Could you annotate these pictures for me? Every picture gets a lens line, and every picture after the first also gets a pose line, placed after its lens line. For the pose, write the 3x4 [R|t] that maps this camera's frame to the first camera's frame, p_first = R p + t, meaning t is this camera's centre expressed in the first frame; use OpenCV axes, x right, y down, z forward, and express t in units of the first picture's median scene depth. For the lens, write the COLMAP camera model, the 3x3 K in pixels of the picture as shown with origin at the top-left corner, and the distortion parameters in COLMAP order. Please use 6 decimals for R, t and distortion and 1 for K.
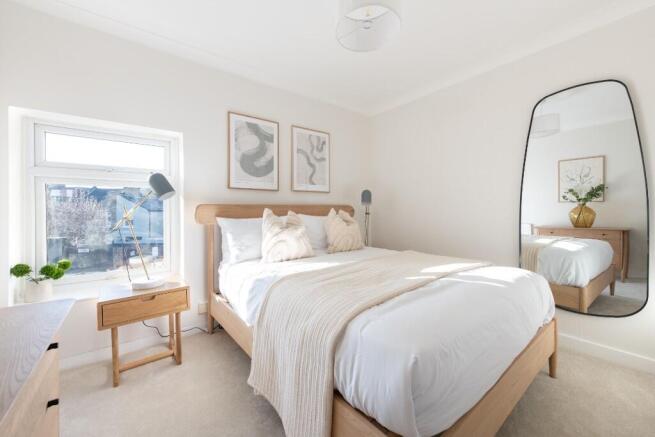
lens RADIAL K [[263.9, 0, 325.5], [0, 263.9, 212.7], [0, 0, 1]] dist [0.009318, -0.001652]
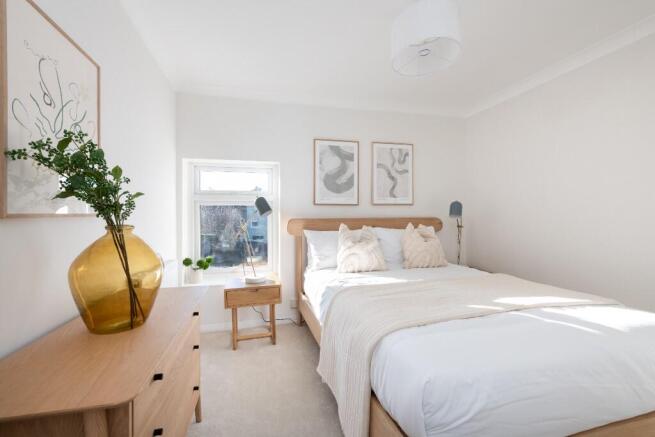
lens RADIAL K [[263.9, 0, 304.9], [0, 263.9, 218.7], [0, 0, 1]] dist [0.009318, -0.001652]
pose [[0.900453, 0.008652, -0.434867, 0.116463], [-0.005495, 0.999949, 0.008516, -0.043926], [0.434918, -0.005279, 0.900455, -0.075777]]
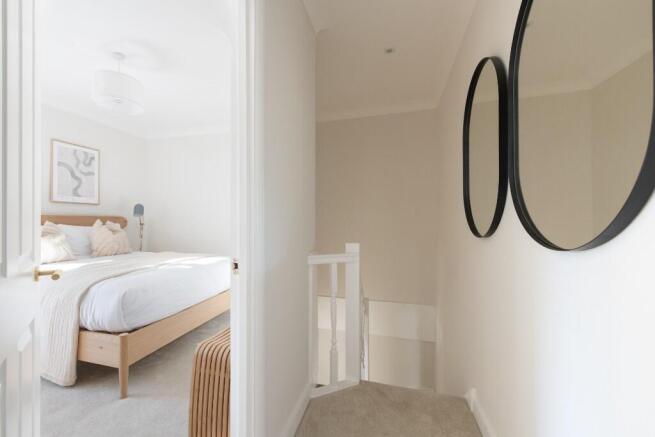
lens RADIAL K [[263.9, 0, 310.8], [0, 263.9, 222.7], [0, 0, 1]] dist [0.009318, -0.001652]
pose [[0.799351, 0.012465, 0.600736, 0.082621], [-0.014059, 0.999899, -0.002041, -0.015702], [-0.600700, -0.006814, 0.799445, -0.577568]]
